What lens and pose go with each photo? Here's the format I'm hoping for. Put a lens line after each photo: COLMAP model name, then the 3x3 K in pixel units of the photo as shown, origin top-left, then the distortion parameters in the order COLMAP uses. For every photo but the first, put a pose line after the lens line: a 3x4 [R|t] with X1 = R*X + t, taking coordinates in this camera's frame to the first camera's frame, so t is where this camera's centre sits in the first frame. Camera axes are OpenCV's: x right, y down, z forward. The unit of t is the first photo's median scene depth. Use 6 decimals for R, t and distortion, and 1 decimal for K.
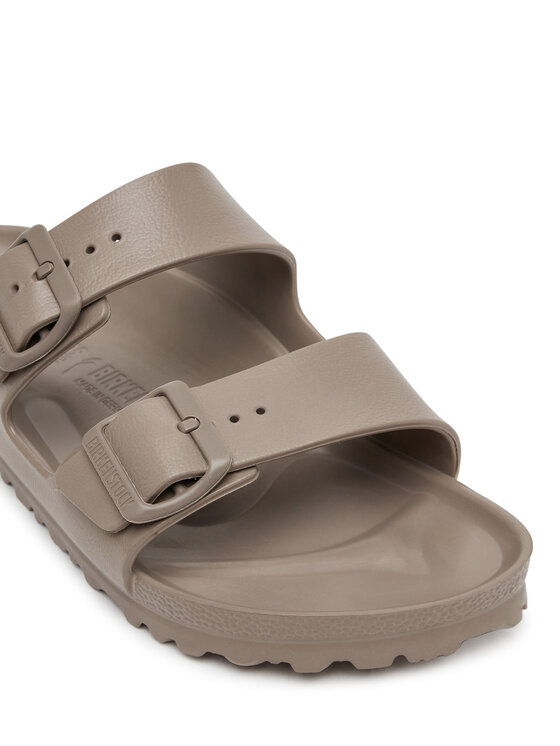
lens RADIAL K [[1336.3, 0, 280.0], [0, 1336.3, 373.0], [0, 0, 1]] dist [-0.007185, 0.031418]
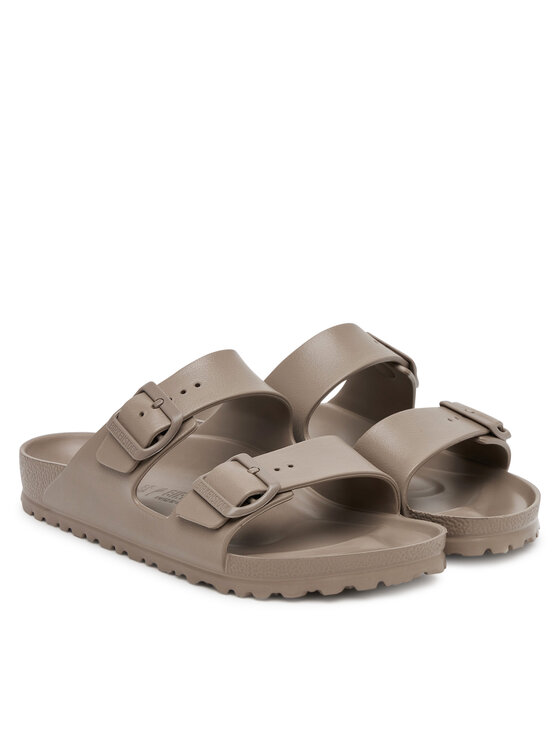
lens RADIAL K [[2195.1, 0, 280.0], [0, 2195.1, 373.0], [0, 0, 1]] dist [-0.008256, 0.012551]
pose [[0.990884, -0.025924, 0.132198, -0.401287], [0.069731, 0.938321, -0.338660, 0.877858], [-0.115264, 0.344791, 0.931576, -1.722616]]
